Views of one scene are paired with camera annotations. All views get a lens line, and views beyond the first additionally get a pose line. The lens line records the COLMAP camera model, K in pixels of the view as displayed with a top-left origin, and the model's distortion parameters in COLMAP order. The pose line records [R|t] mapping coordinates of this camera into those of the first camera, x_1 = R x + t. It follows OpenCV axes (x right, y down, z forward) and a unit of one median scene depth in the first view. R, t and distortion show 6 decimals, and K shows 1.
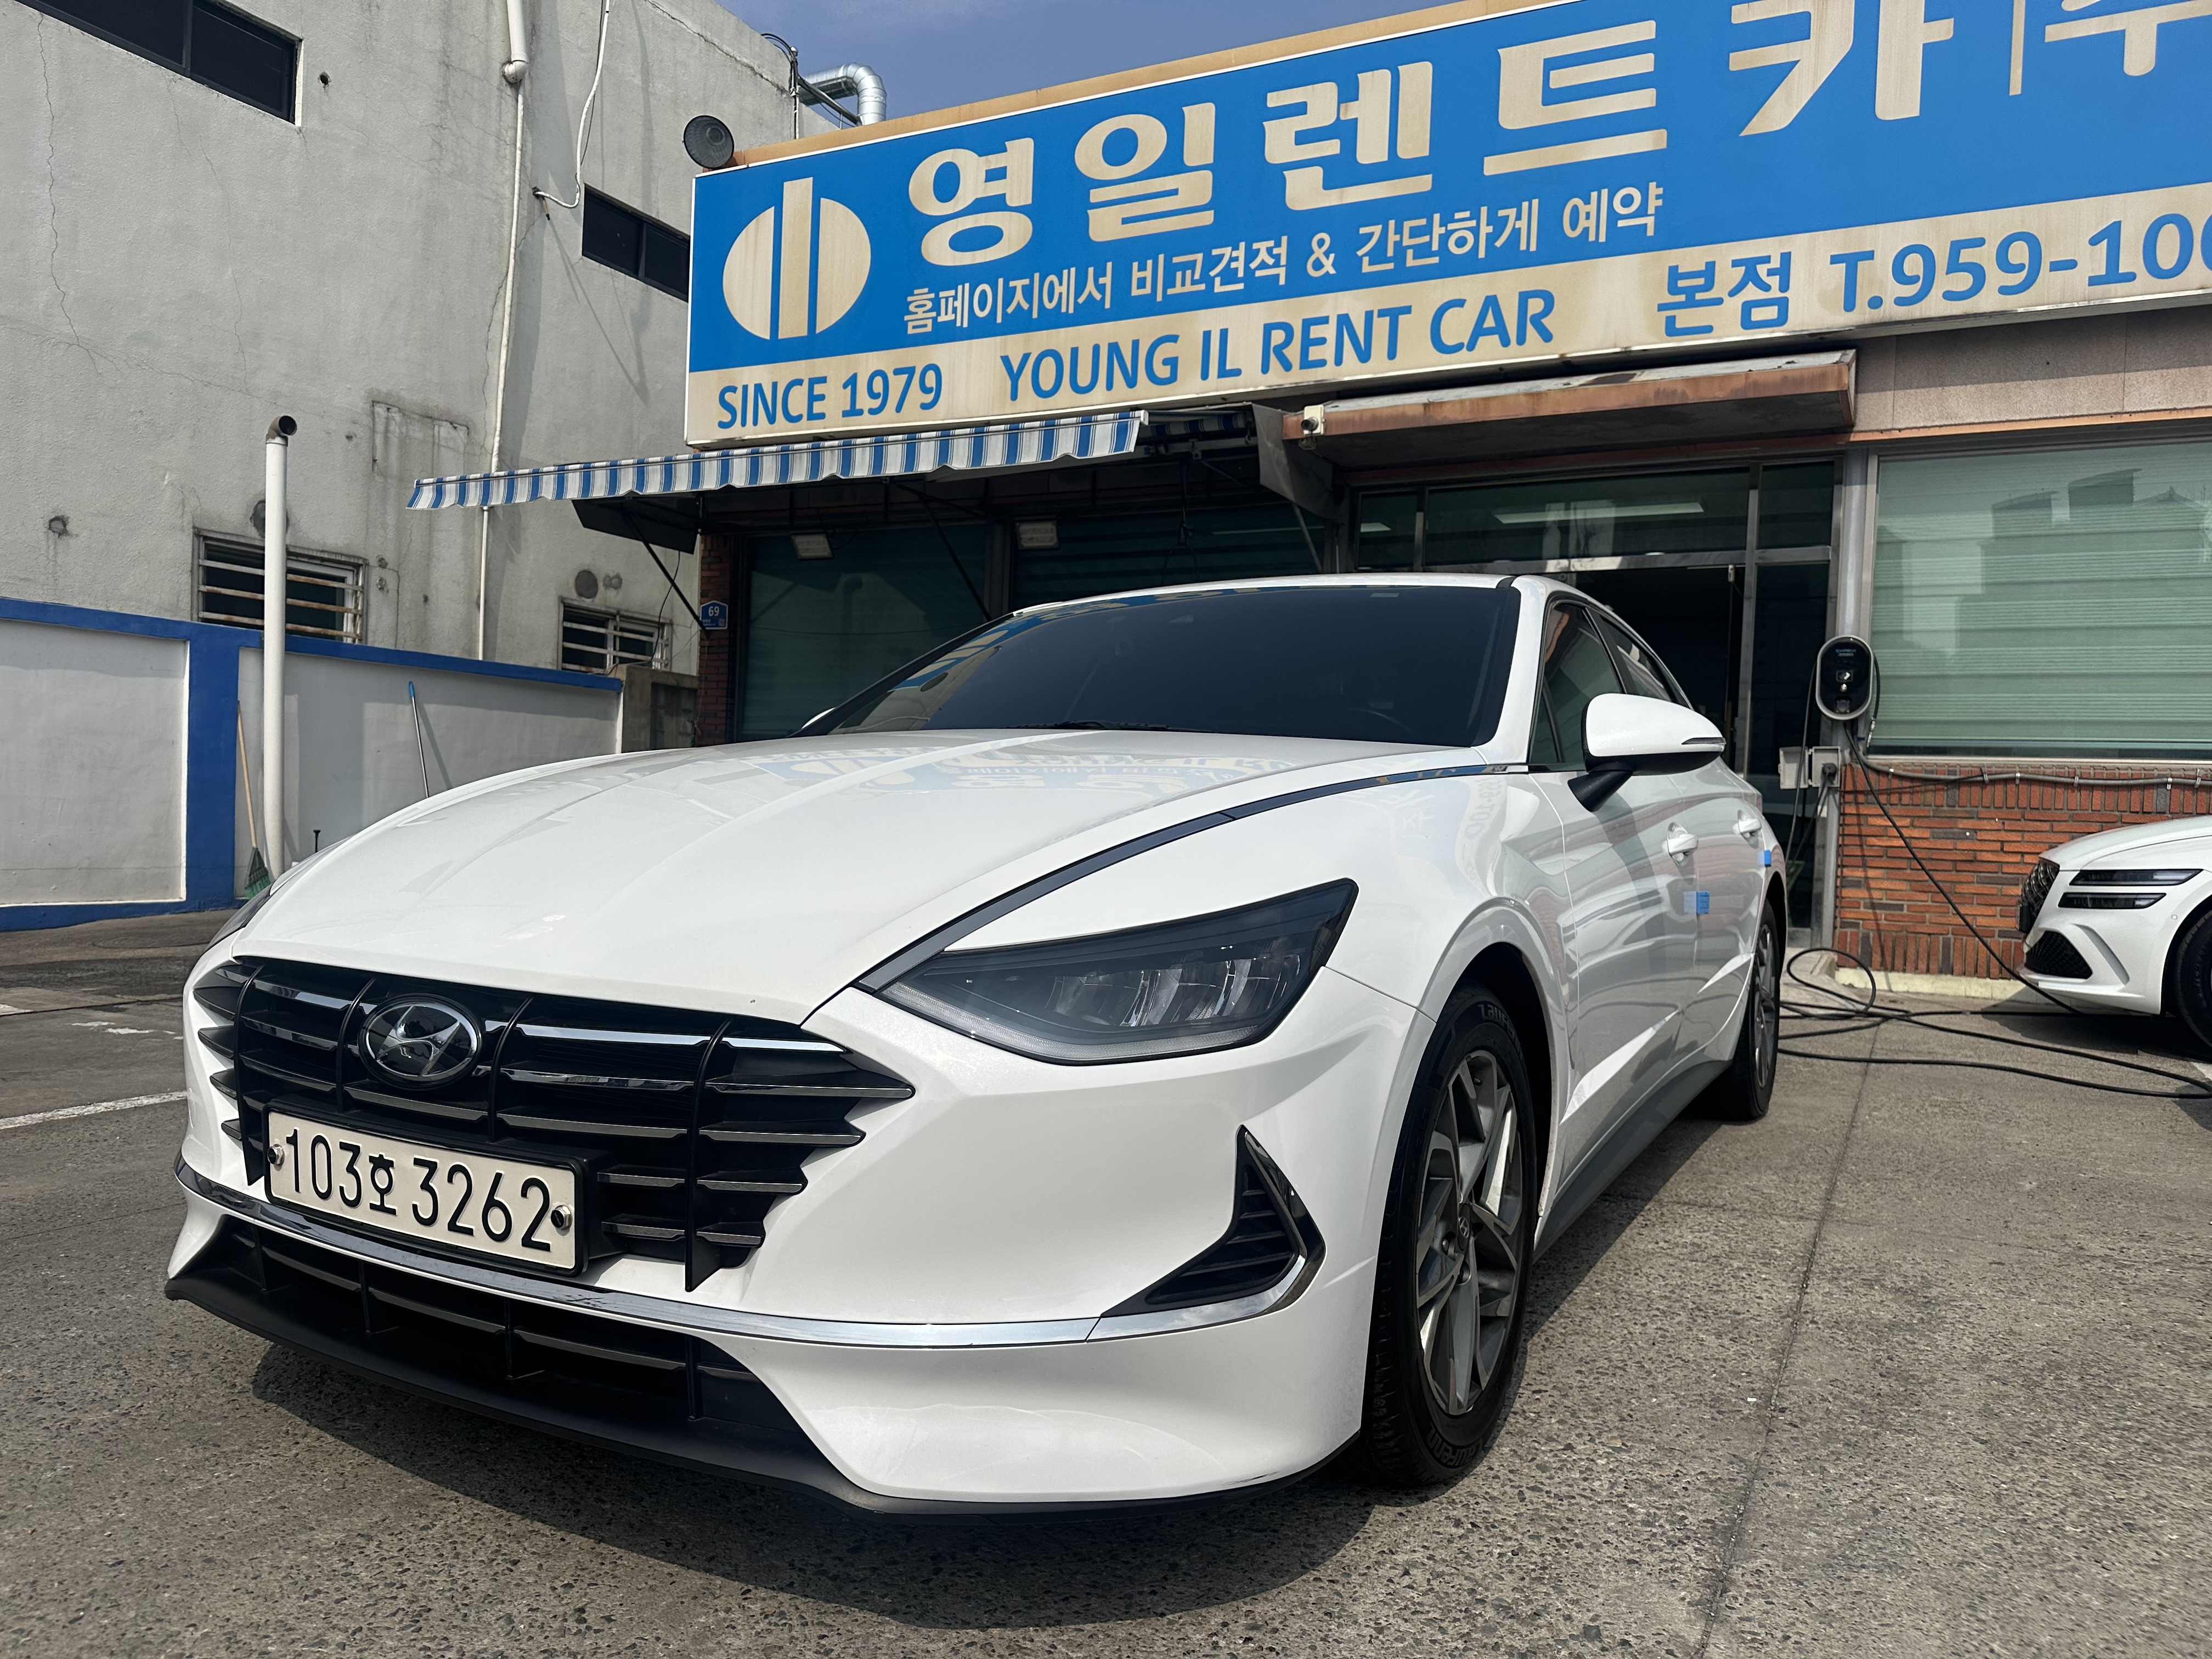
lens RADIAL K [[1559.3, 0, 1094.7], [0, 1559.3, 843.1], [0, 0, 1]] dist [0.019275, -0.023500]
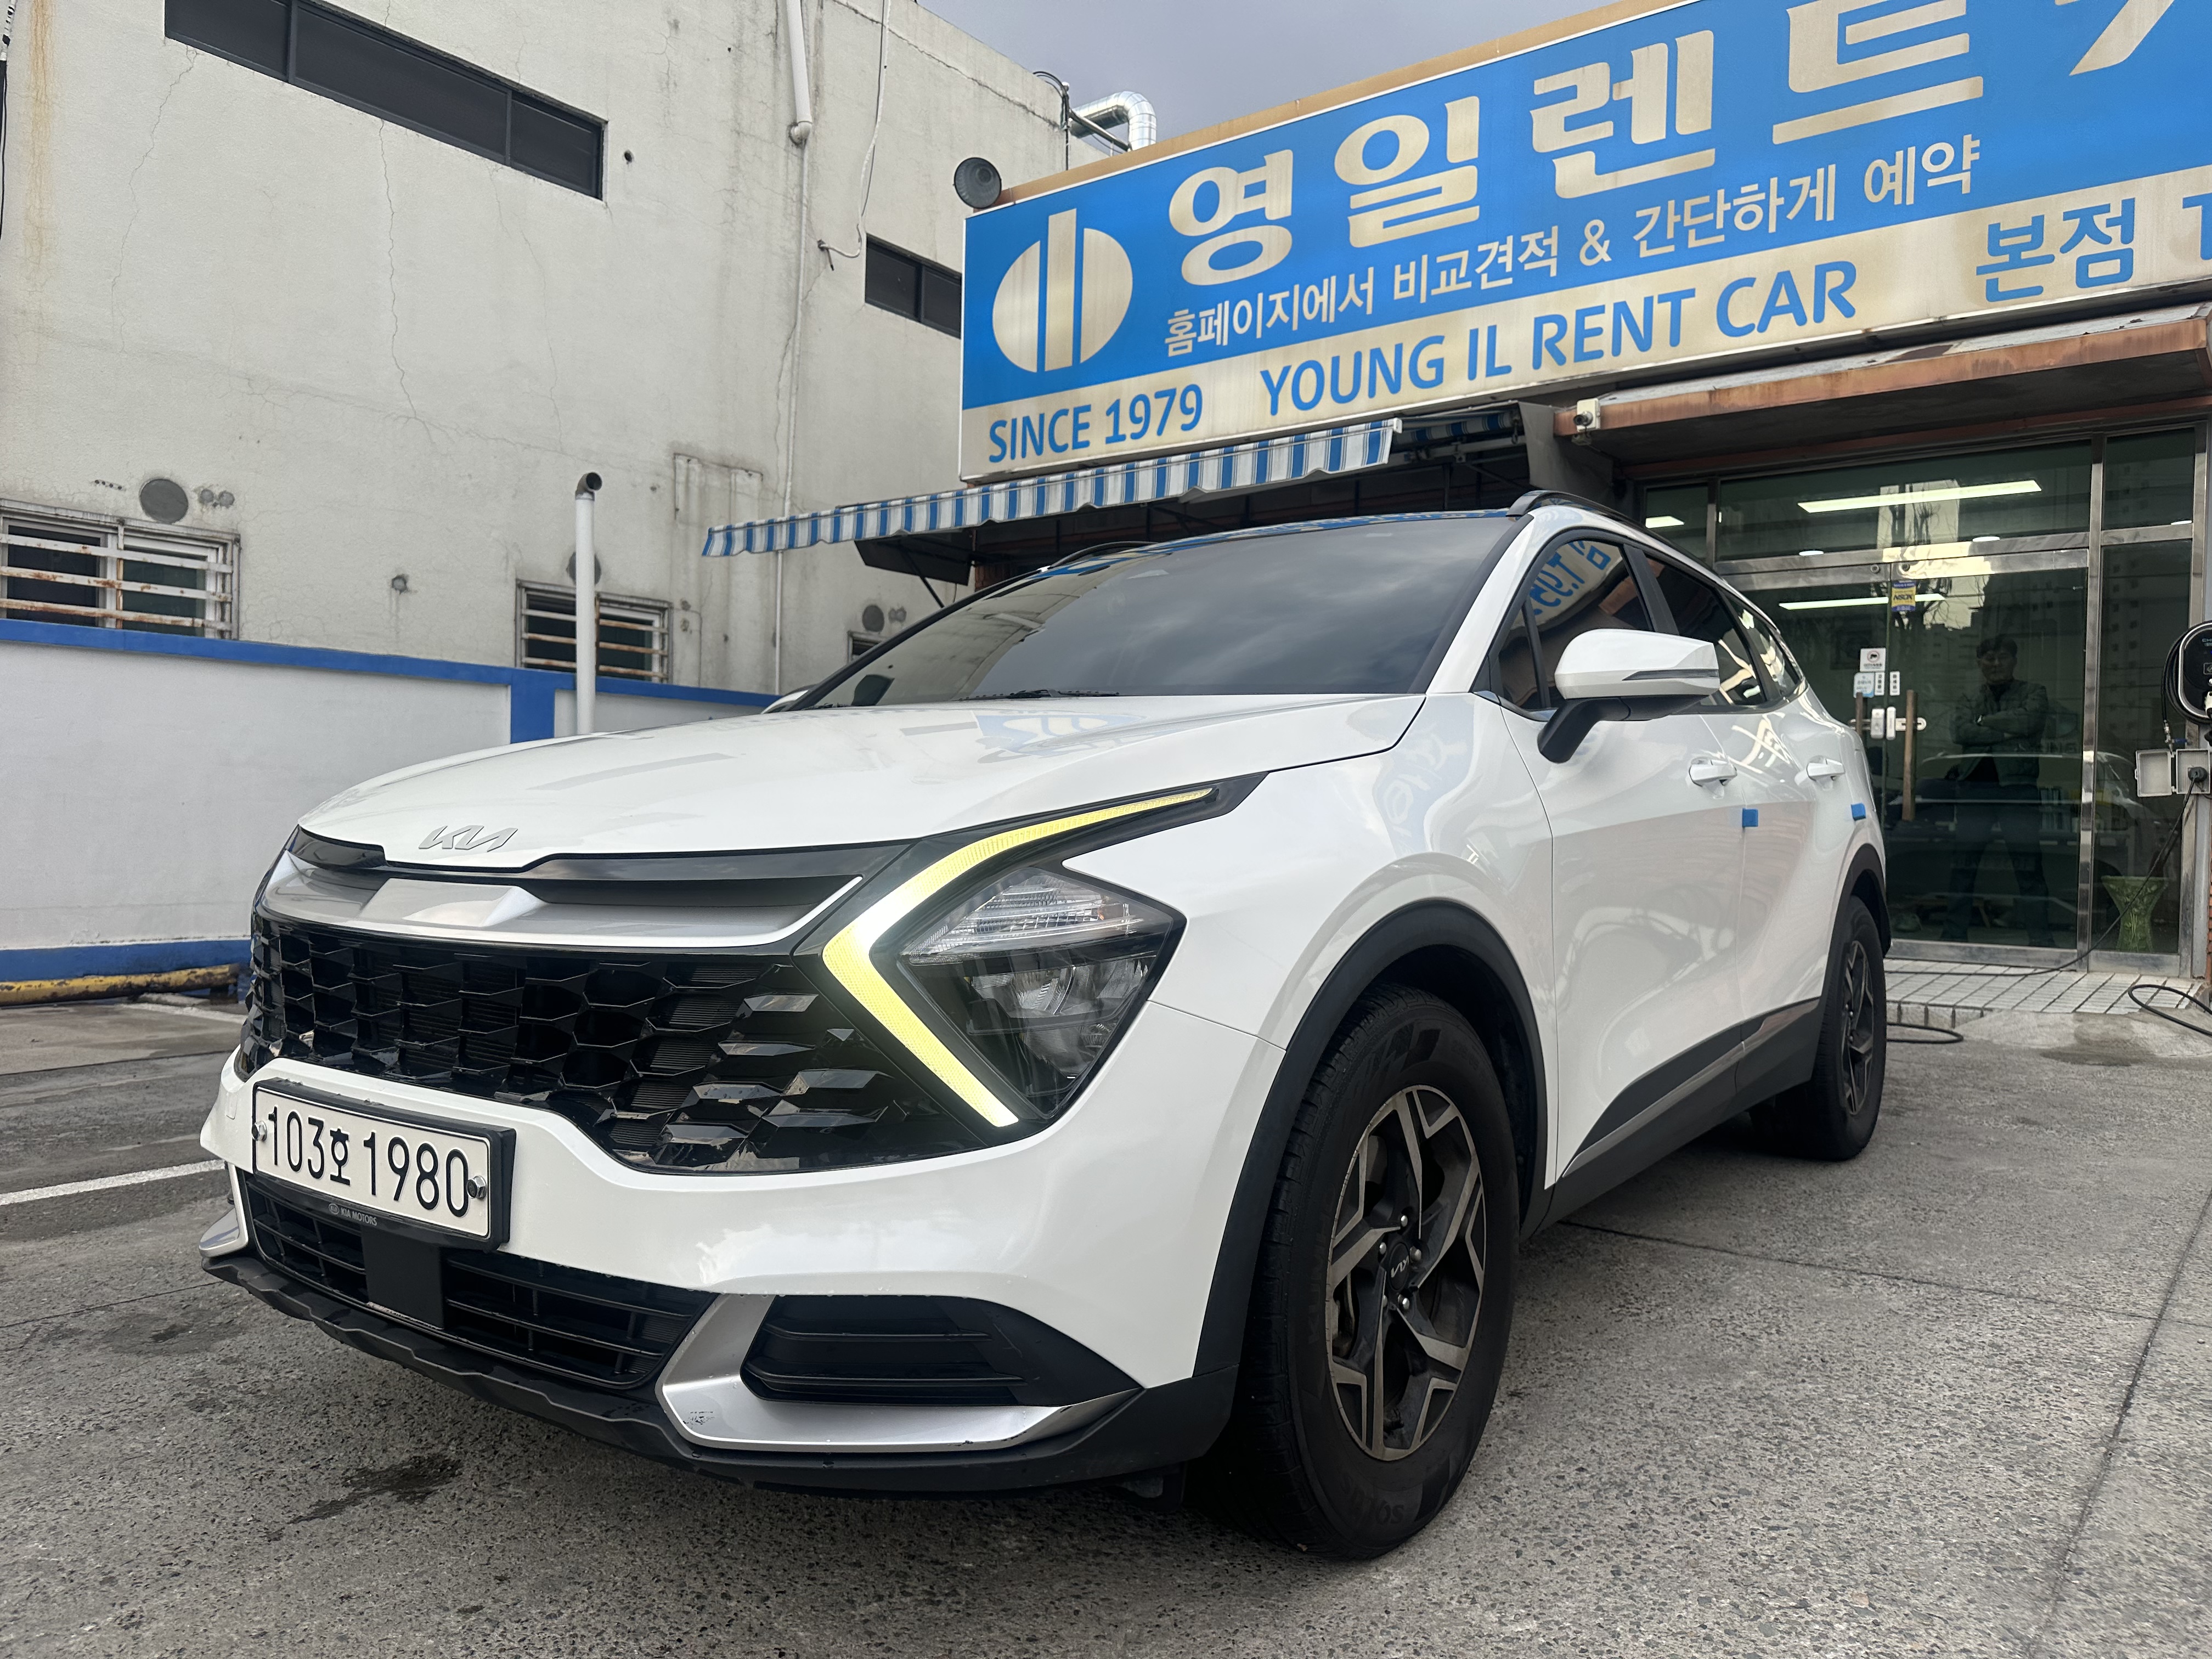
lens RADIAL K [[1560.3, 0, 1109.0], [0, 1560.3, 828.7], [0, 0, 1]] dist [0.009296, -0.011162]
pose [[0.983568, -0.014468, -0.179958, 0.021247], [0.011634, 0.999791, -0.016795, -0.007925], [0.180163, 0.014425, 0.983531, 0.018070]]
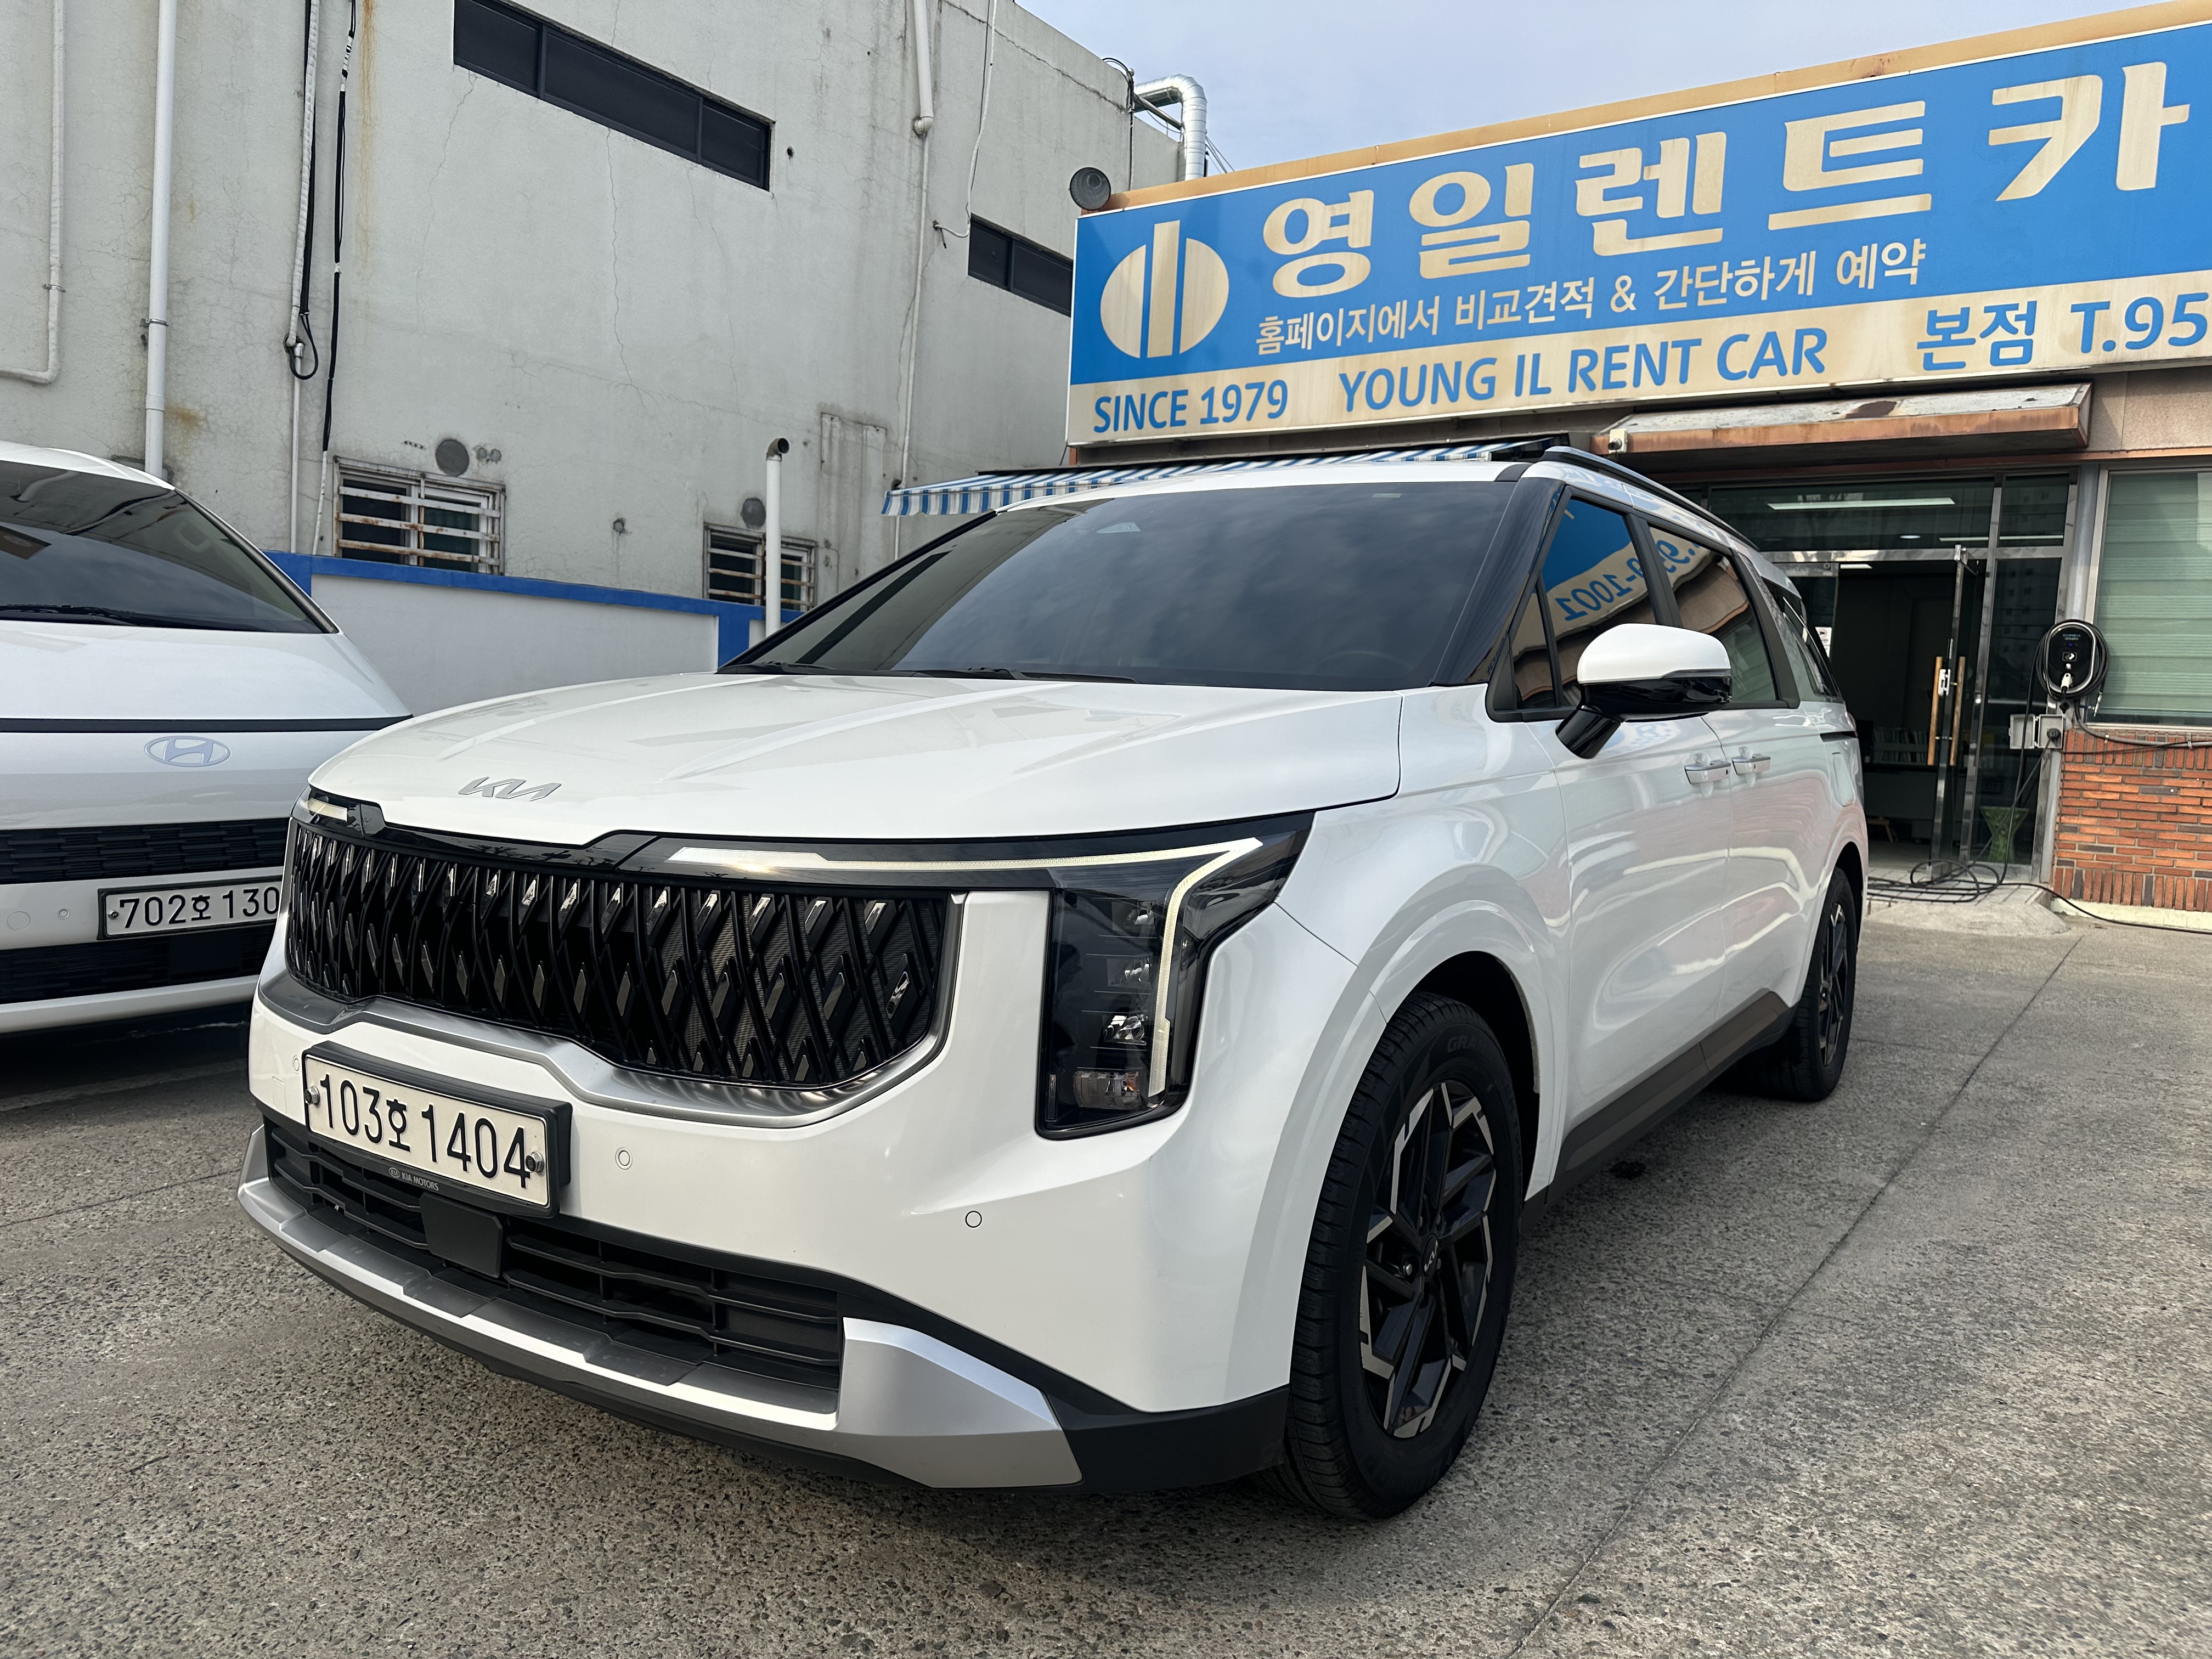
lens RADIAL K [[1555.9, 0, 1107.9], [0, 1555.9, 825.4], [0, 0, 1]] dist [0.017895, -0.019584]
pose [[0.991442, 0.020371, -0.128946, -0.088761], [-0.014052, 0.998664, 0.049726, -0.024699], [0.129787, -0.047488, 0.990404, -0.269309]]
